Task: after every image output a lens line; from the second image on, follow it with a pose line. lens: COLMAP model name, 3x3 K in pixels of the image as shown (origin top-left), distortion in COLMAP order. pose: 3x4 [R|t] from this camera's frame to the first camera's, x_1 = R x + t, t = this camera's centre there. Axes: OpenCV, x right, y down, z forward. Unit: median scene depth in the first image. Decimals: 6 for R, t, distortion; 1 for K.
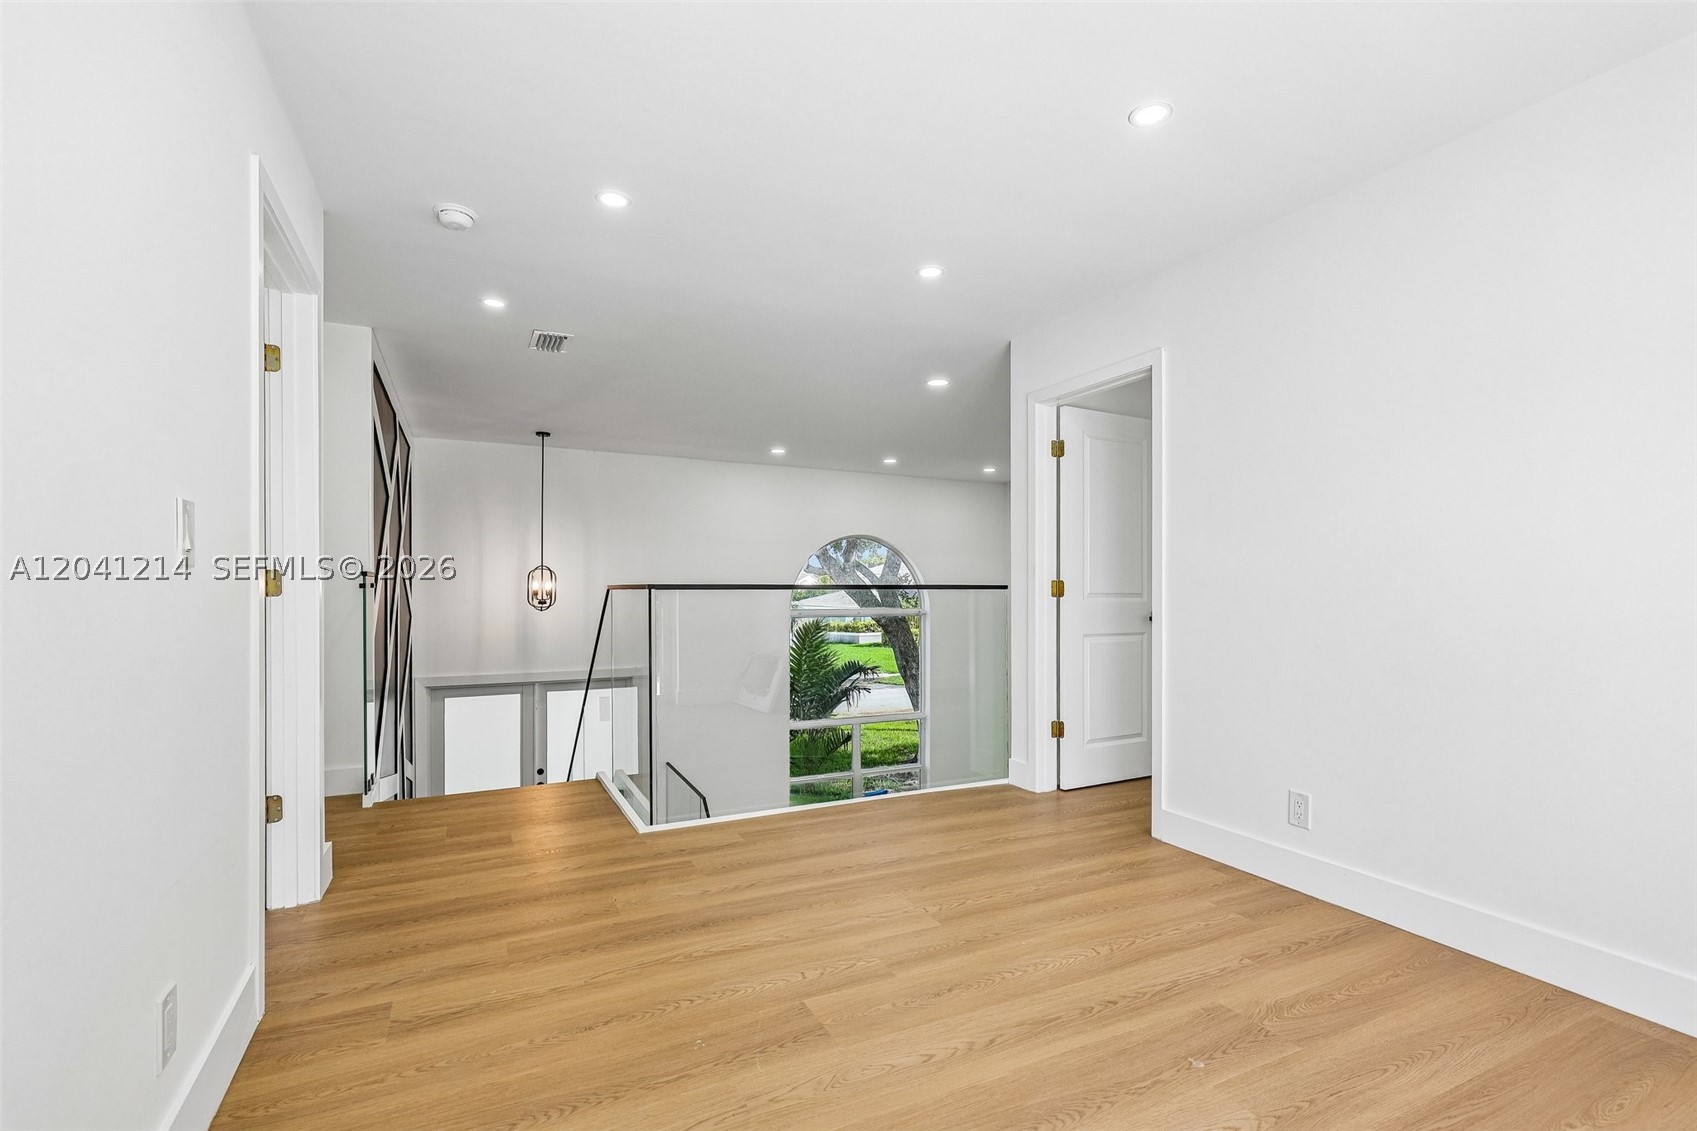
lens RADIAL K [[778.1, 0, 853.8], [0, 778.1, 572.4], [0, 0, 1]] dist [0.001063, 0.002143]
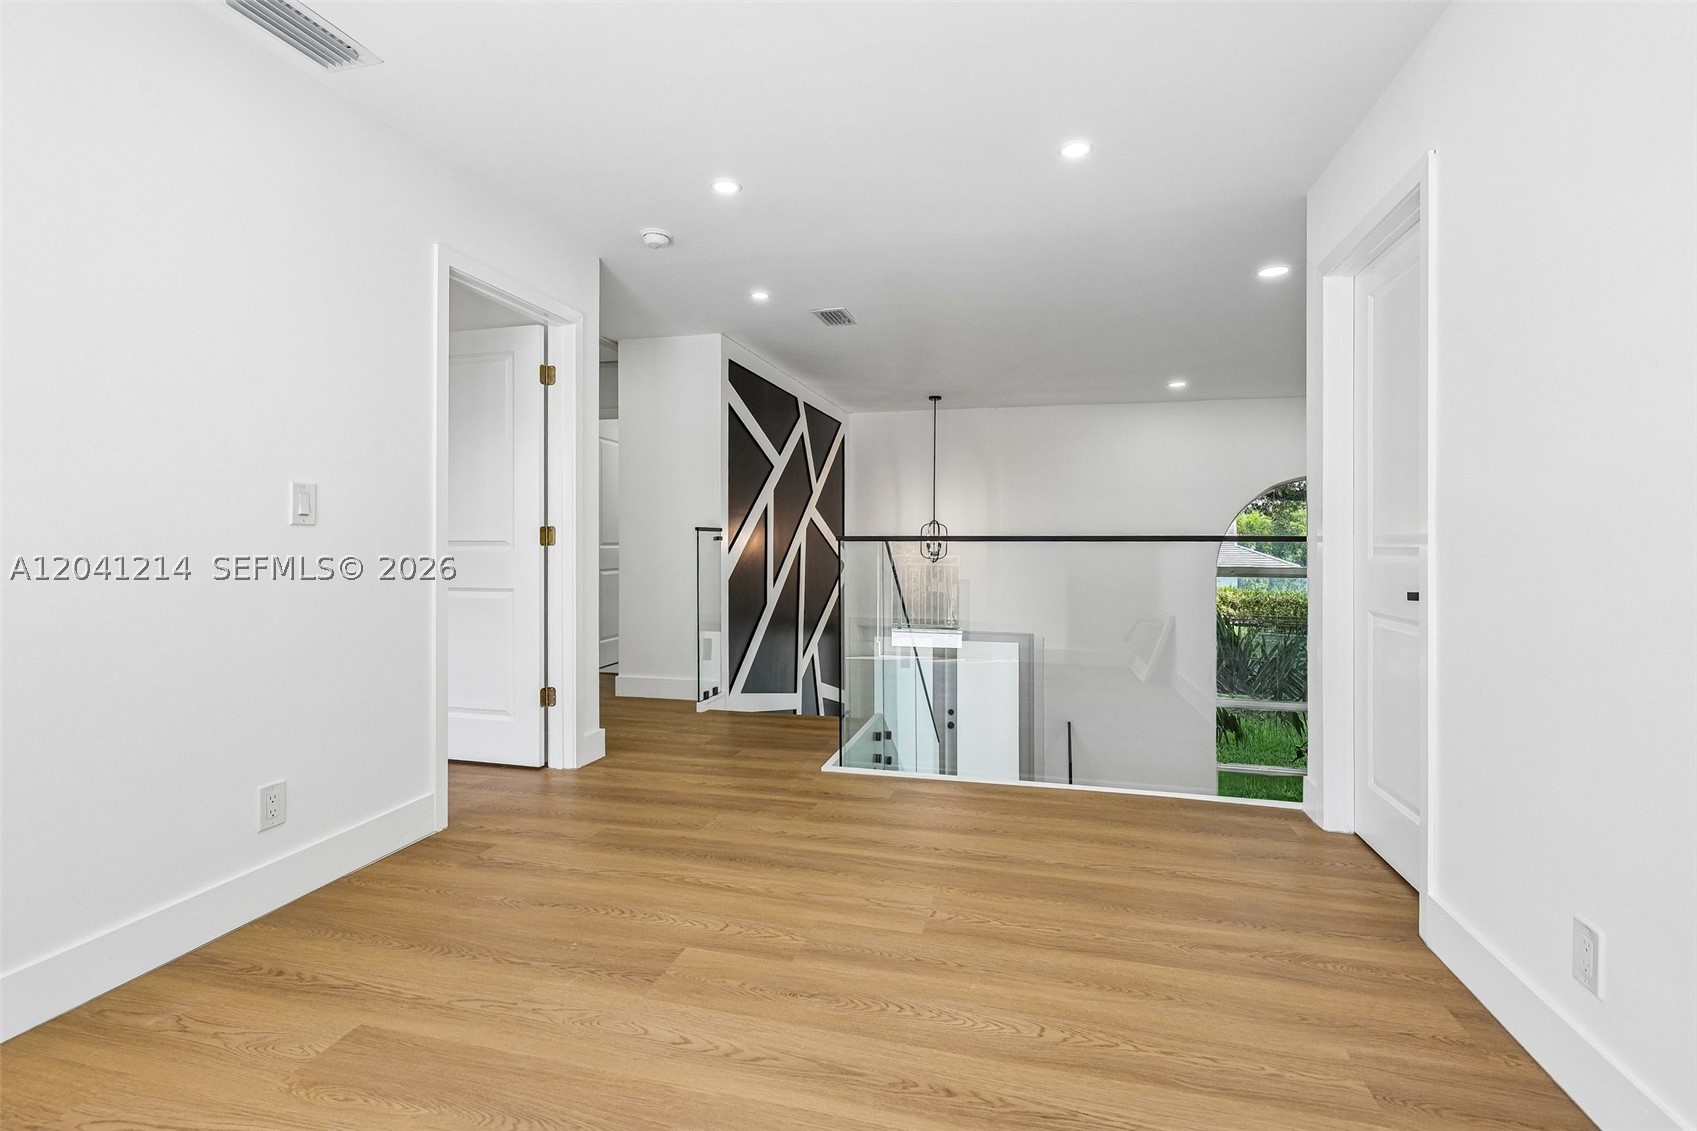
lens RADIAL K [[778.1, 0, 854.6], [0, 778.1, 535.7], [0, 0, 1]] dist [0.001063, 0.002143]
pose [[0.757600, -0.003944, -0.652707, 0.546001], [0.011307, 0.999911, 0.007081, 0.009324], [0.652621, -0.012745, 0.757577, 0.277509]]
